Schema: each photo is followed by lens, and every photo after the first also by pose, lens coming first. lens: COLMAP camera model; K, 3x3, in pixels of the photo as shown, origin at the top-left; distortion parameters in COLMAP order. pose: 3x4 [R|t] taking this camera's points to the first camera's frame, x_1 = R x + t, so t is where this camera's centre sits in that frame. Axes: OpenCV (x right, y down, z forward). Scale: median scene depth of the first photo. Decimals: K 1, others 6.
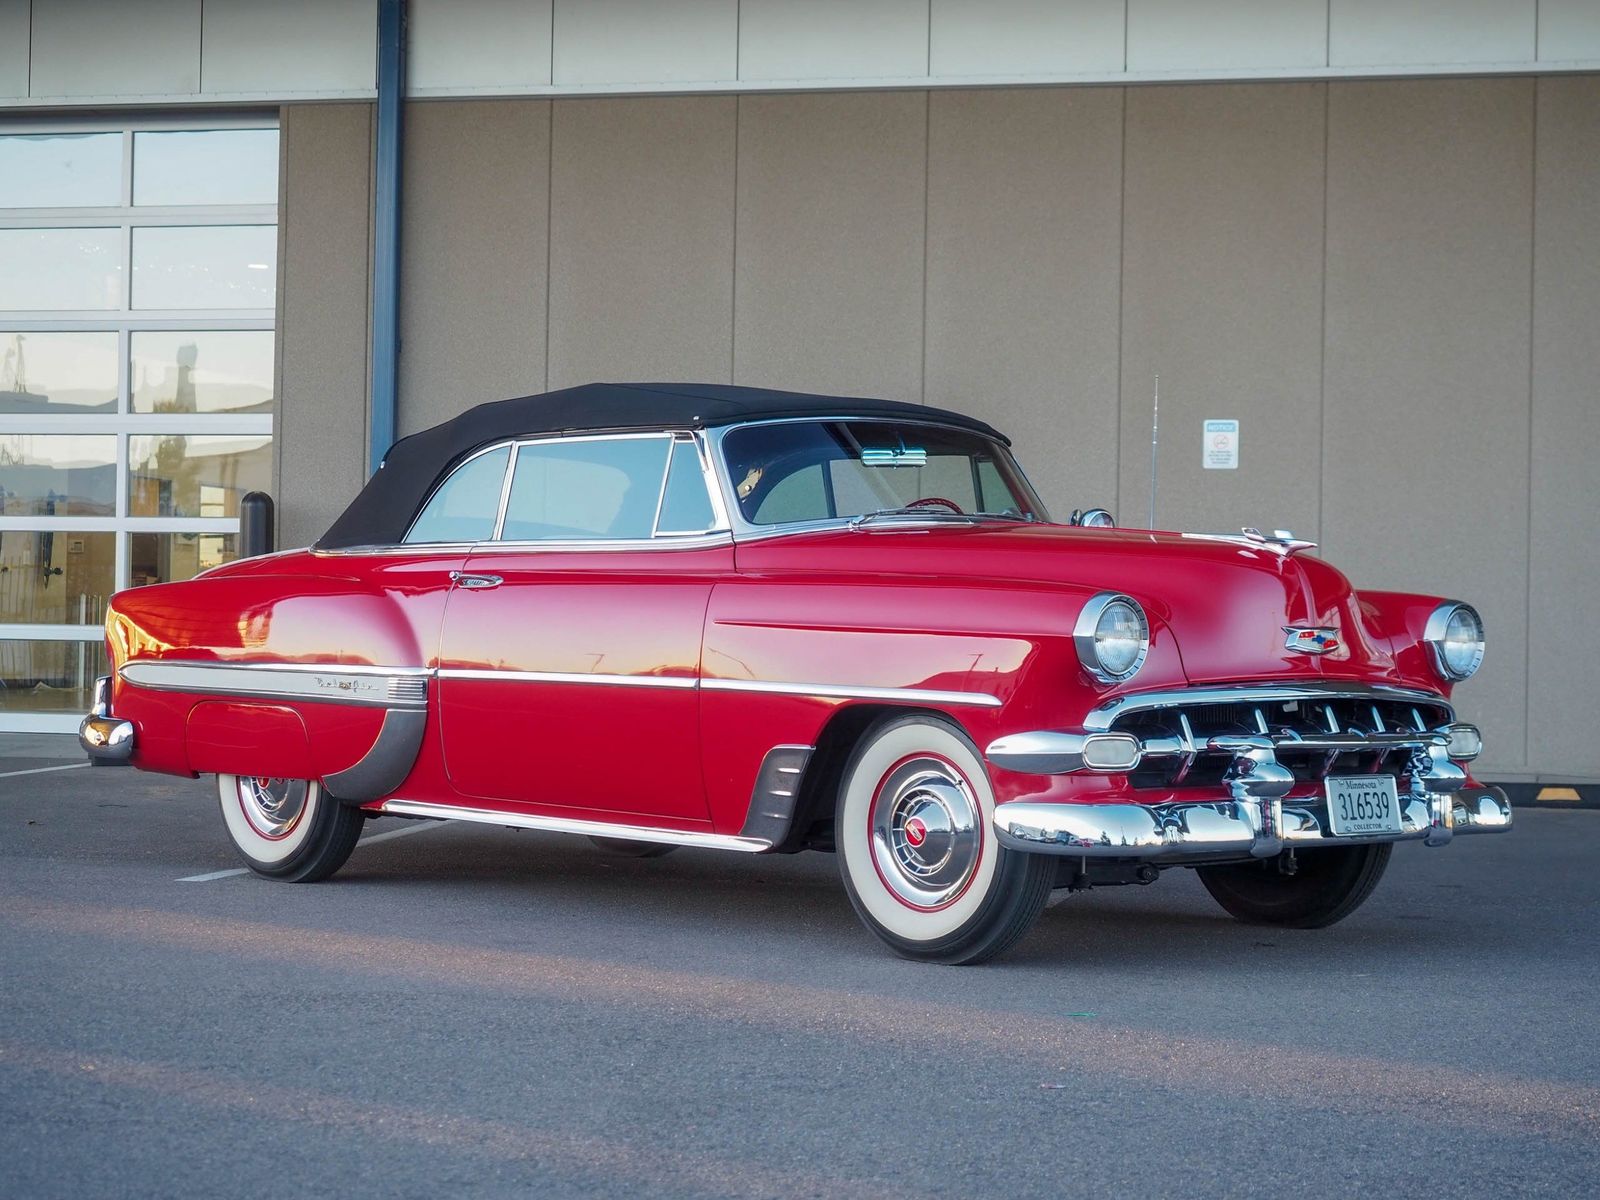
lens RADIAL K [[3116.0, 0, 810.5], [0, 3116.0, 606.0], [0, 0, 1]] dist [-0.012026, 0.000000]
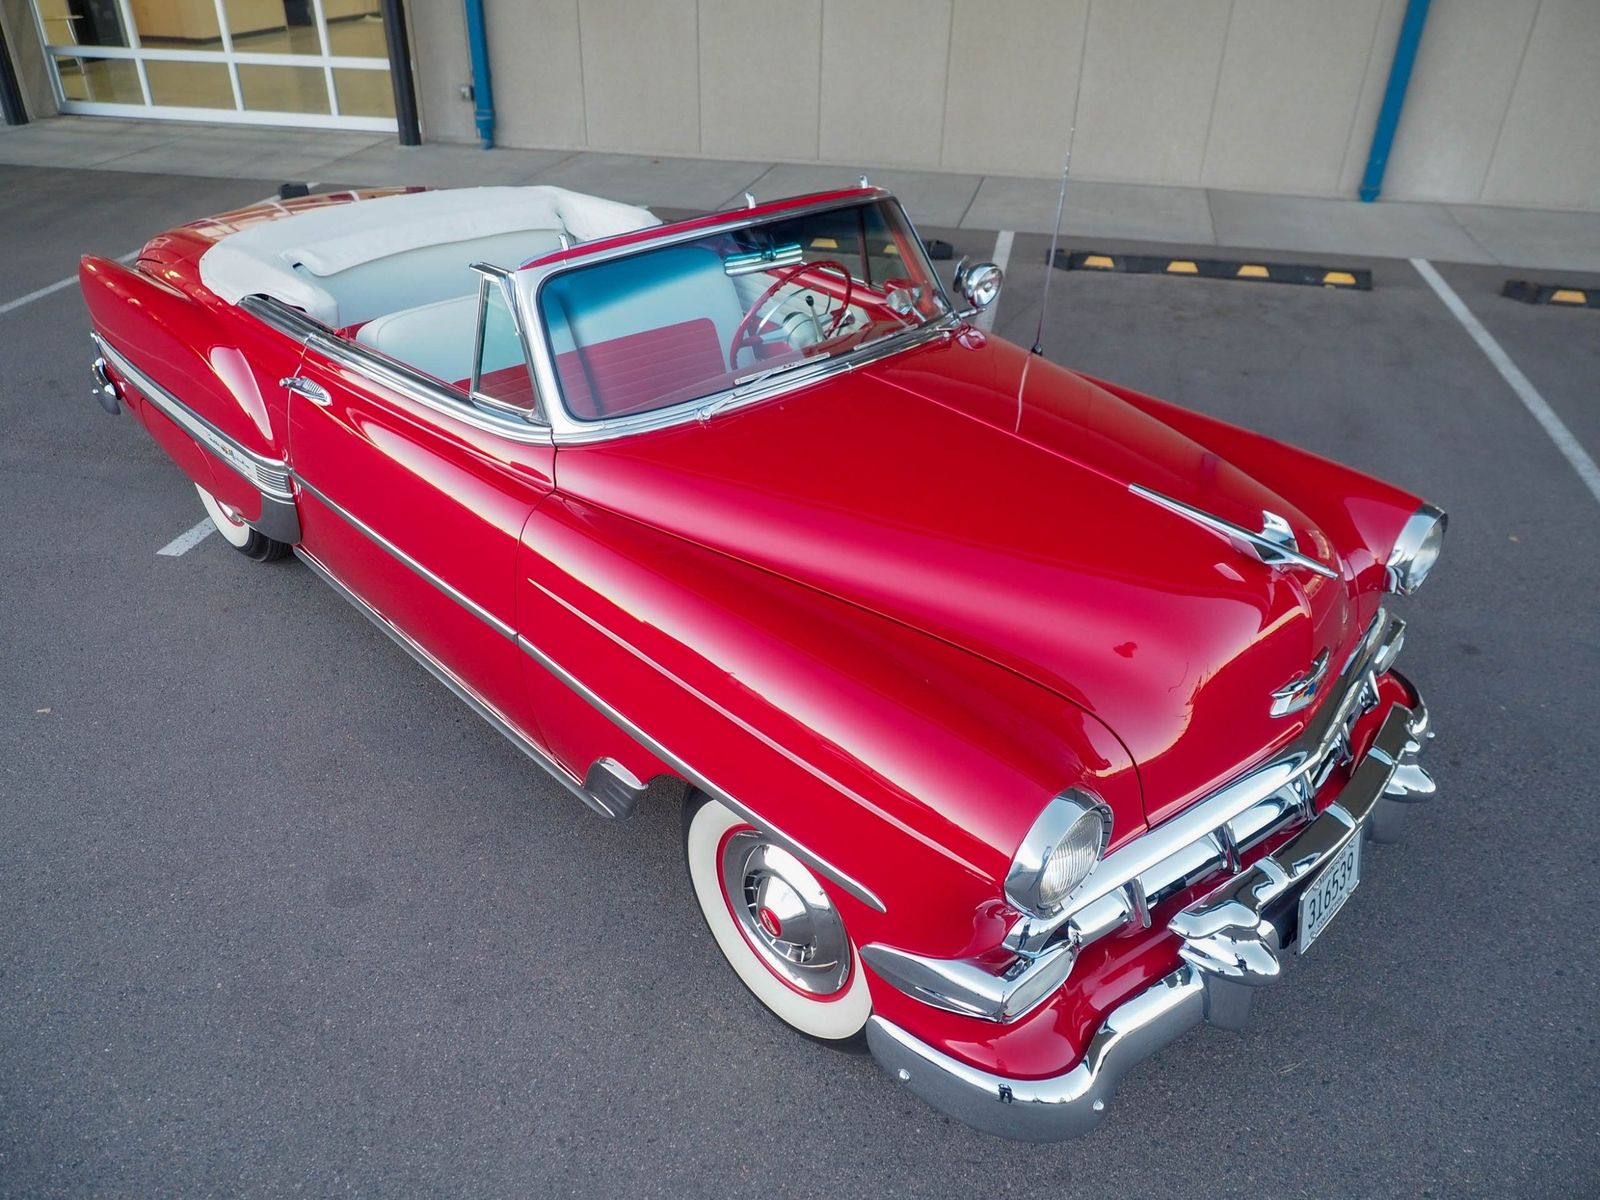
lens RADIAL K [[1157.8, 0, 795.3], [0, 1157.8, 596.8], [0, 0, 1]] dist [-0.009094, 0.000847]
pose [[0.999976, -0.002380, 0.006530, 0.036289], [-0.001379, 0.852945, 0.521999, -0.145656], [-0.006812, -0.521995, 0.852921, 0.742275]]
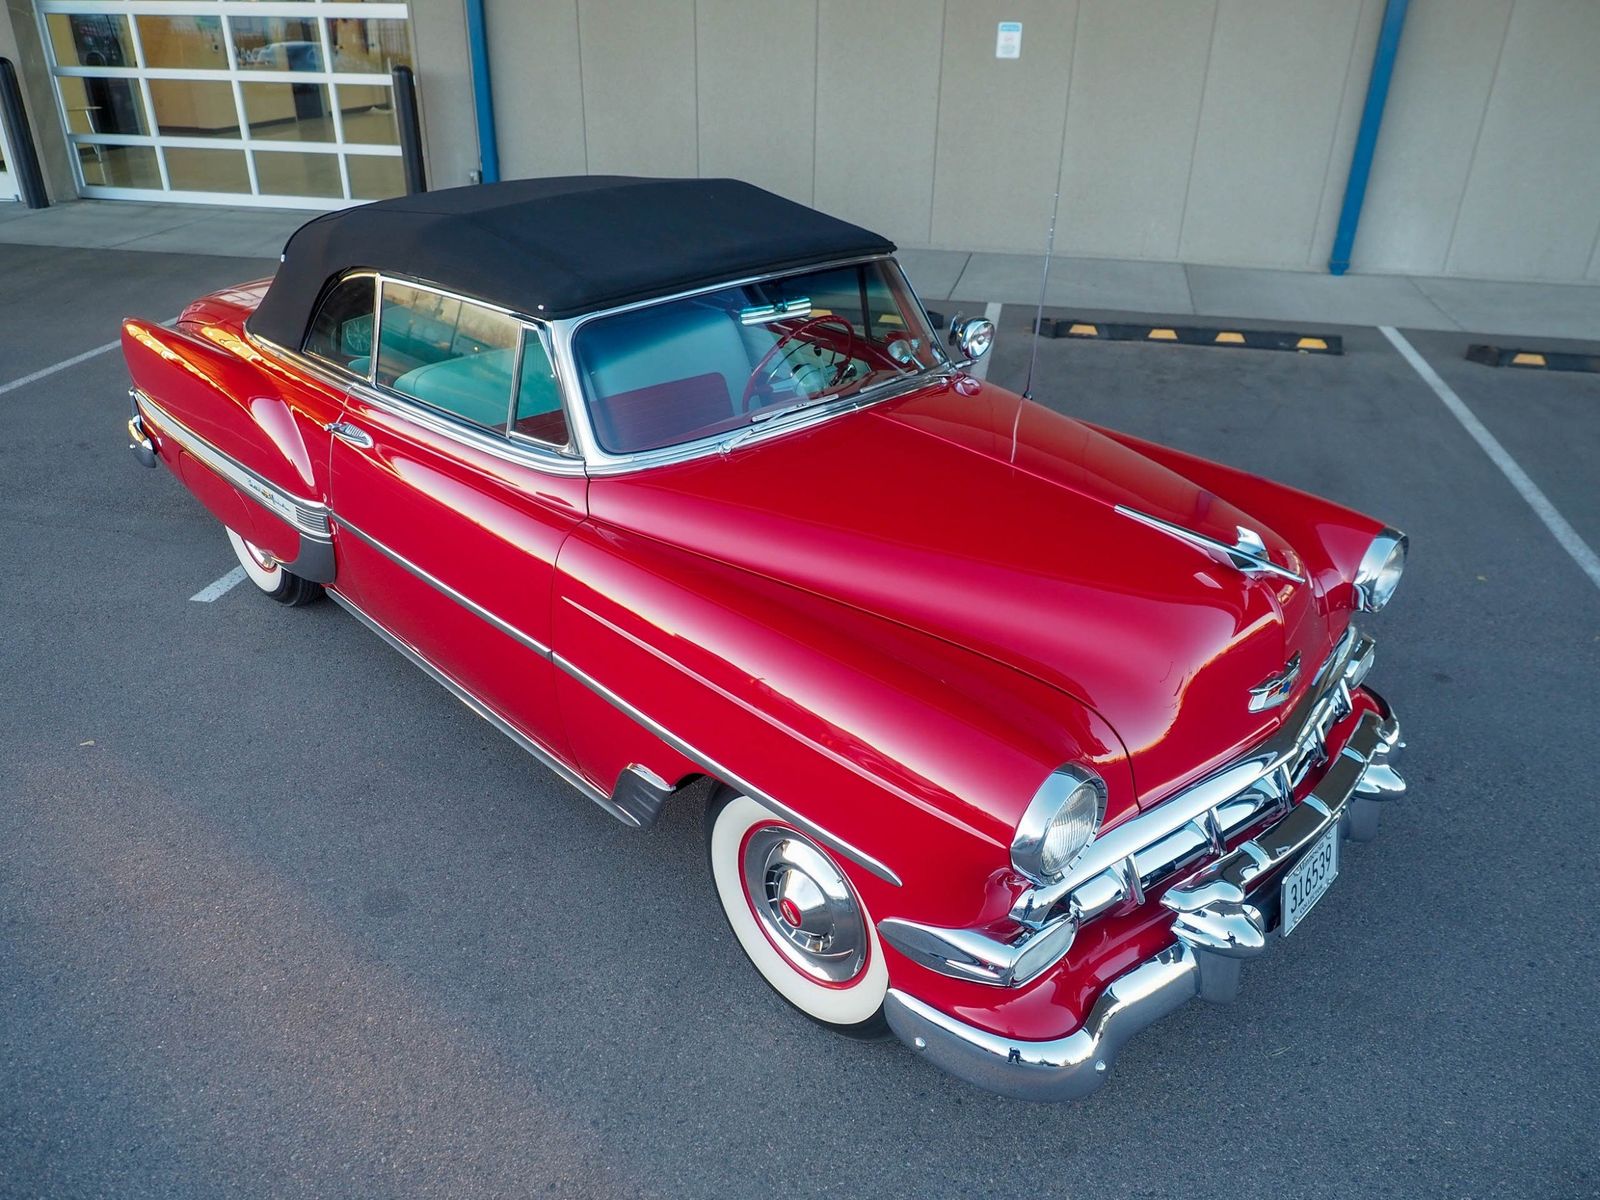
lens RADIAL K [[1157.8, 0, 800.9], [0, 1157.8, 596.4], [0, 0, 1]] dist [-0.009094, 0.000847]
pose [[0.999792, -0.009295, 0.018144, 0.029749], [-0.000180, 0.885938, 0.463804, -0.143736], [-0.020385, -0.463710, 0.885752, 0.712640]]
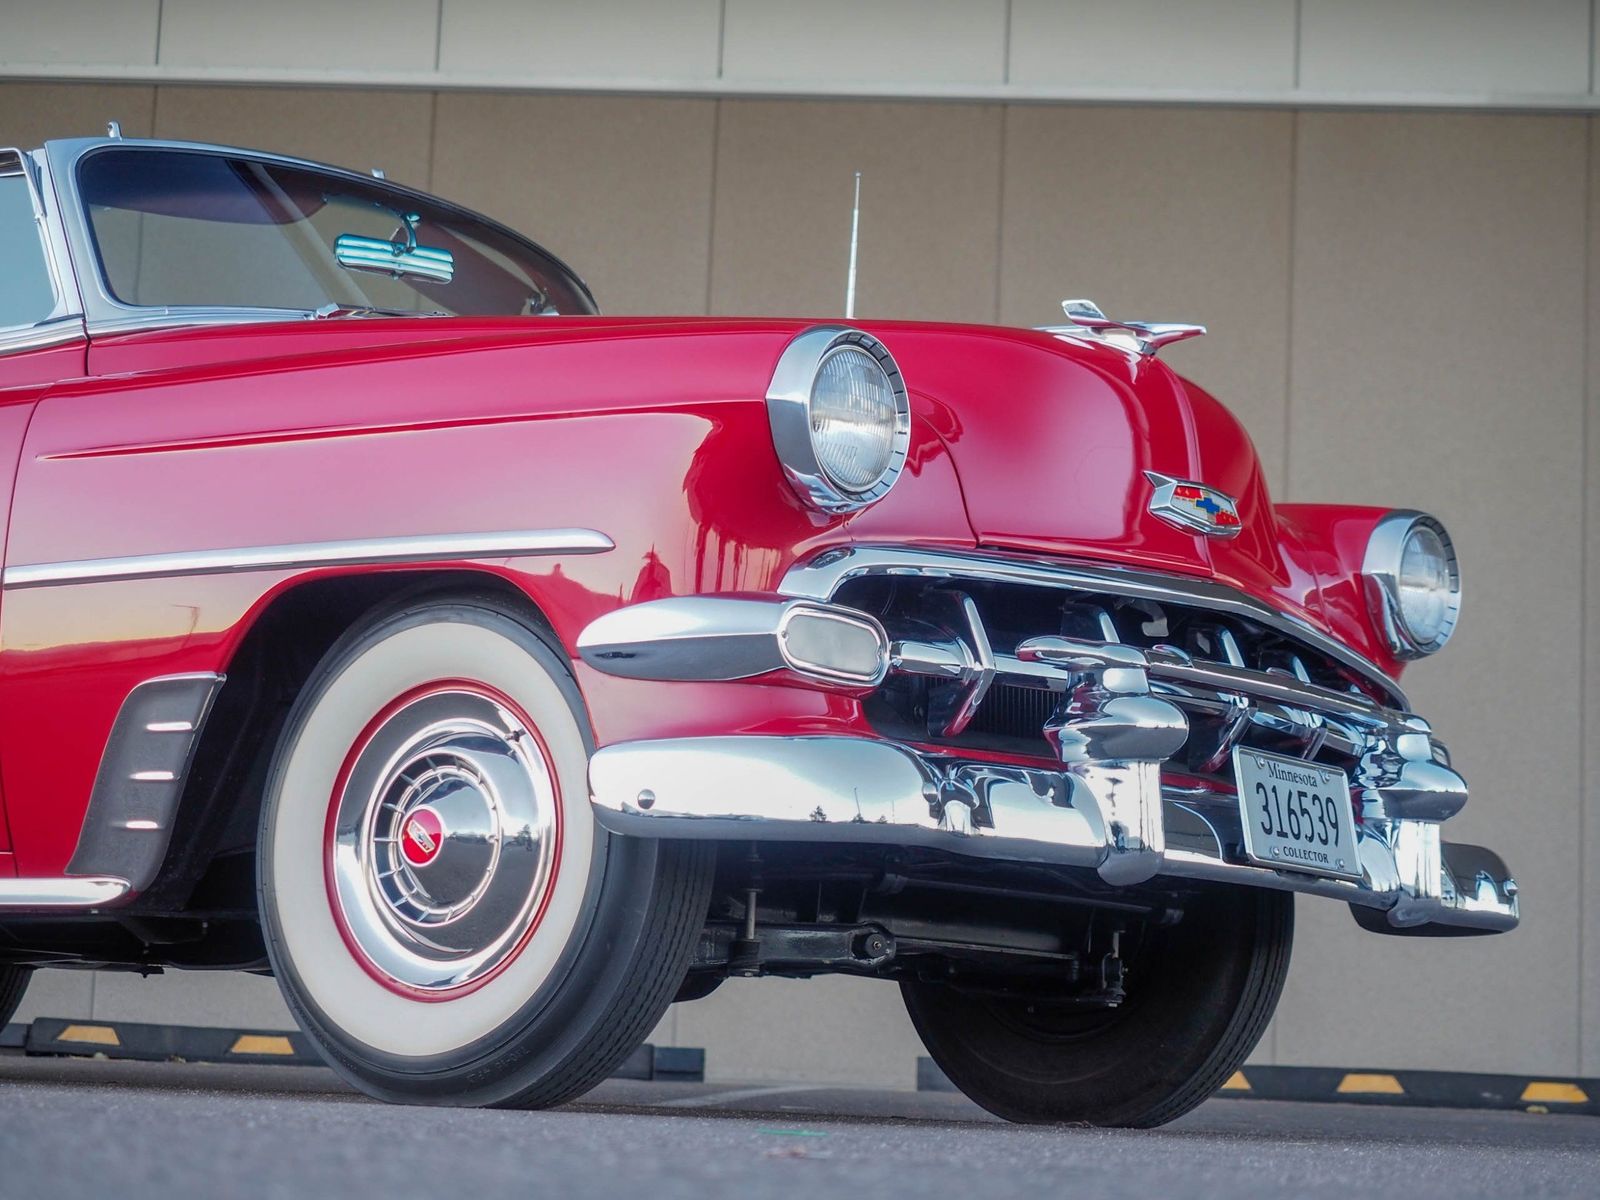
lens RADIAL K [[3723.5, 0, 790.6], [0, 3723.5, 587.5], [0, 0, 1]] dist [0.016932, 0.000000]
pose [[0.988556, 0.046541, 0.143493, 0.004545], [-0.027101, 0.990534, -0.134567, 0.105551], [-0.148398, 0.129138, 0.980460, 0.381394]]
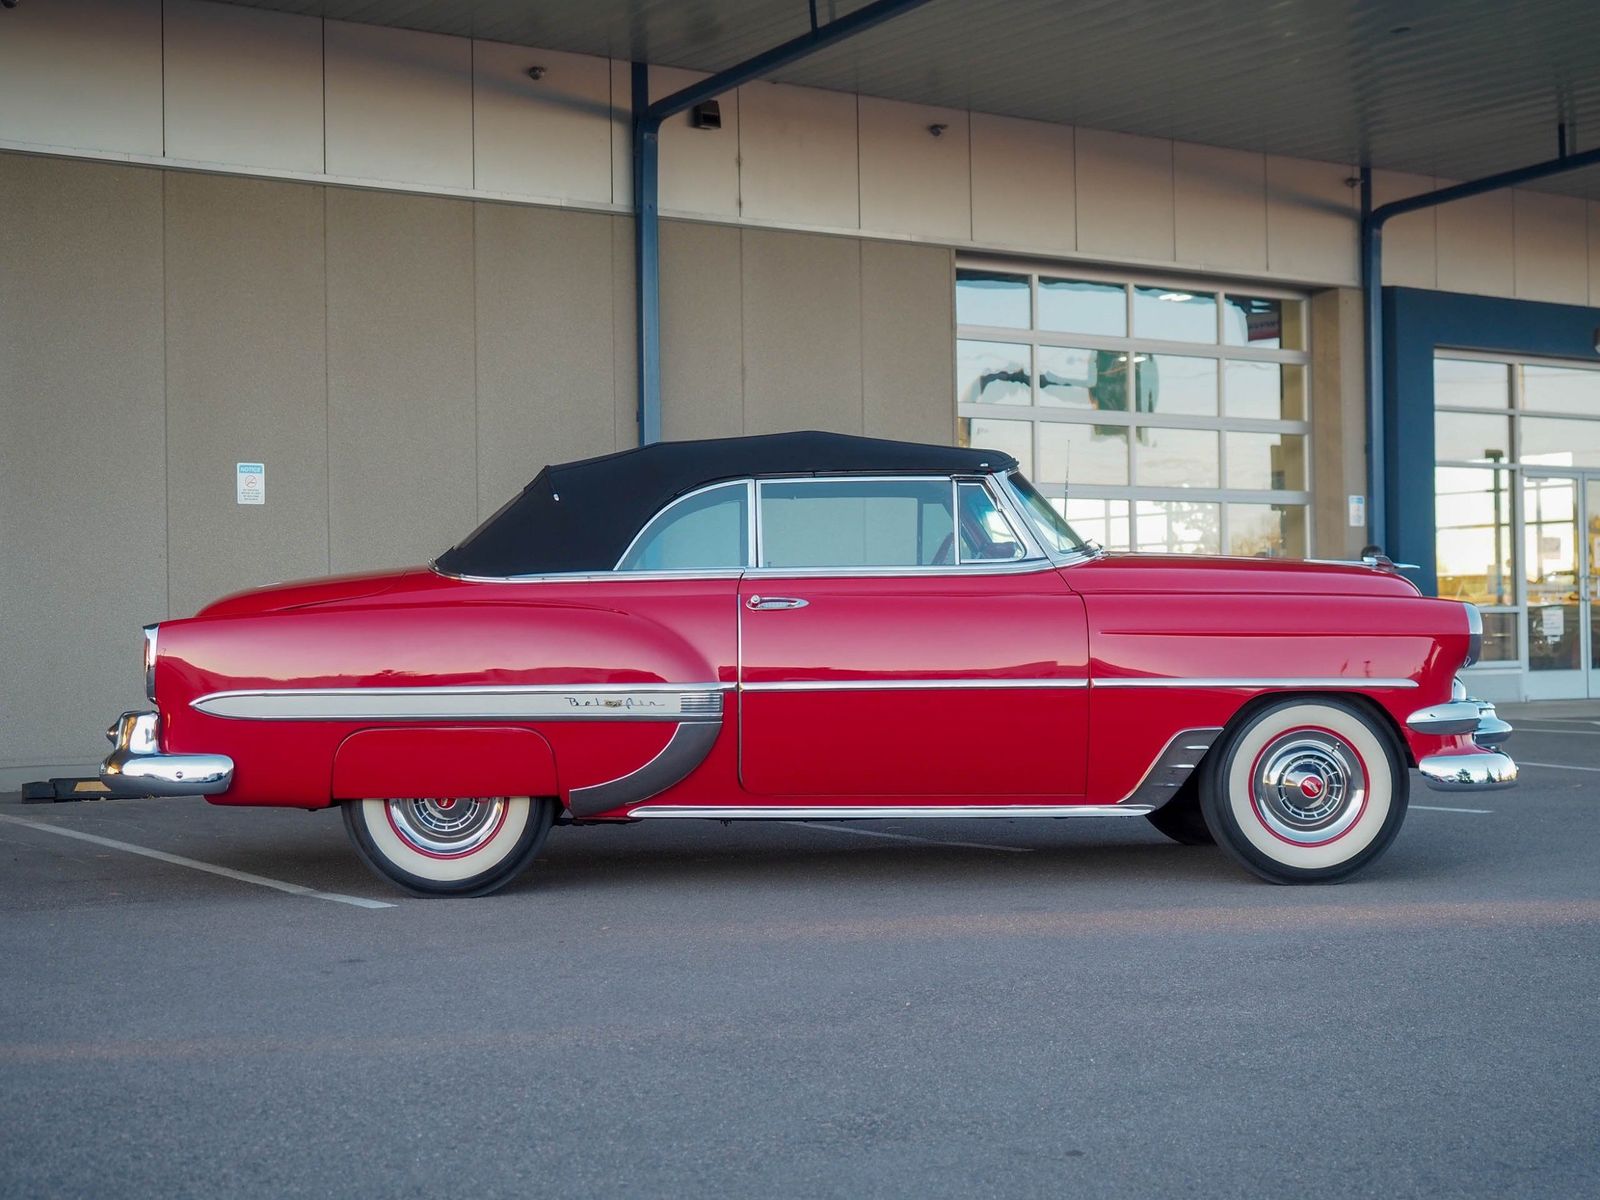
lens RADIAL K [[2477.0, 0, 806.1], [0, 2477.0, 595.2], [0, 0, 1]] dist [-0.052219, 0.000000]
pose [[0.664277, -0.012033, 0.747389, -0.836884], [0.018217, 0.999834, -0.000093, -0.011535], [-0.747264, 0.013677, 0.664386, 0.435911]]
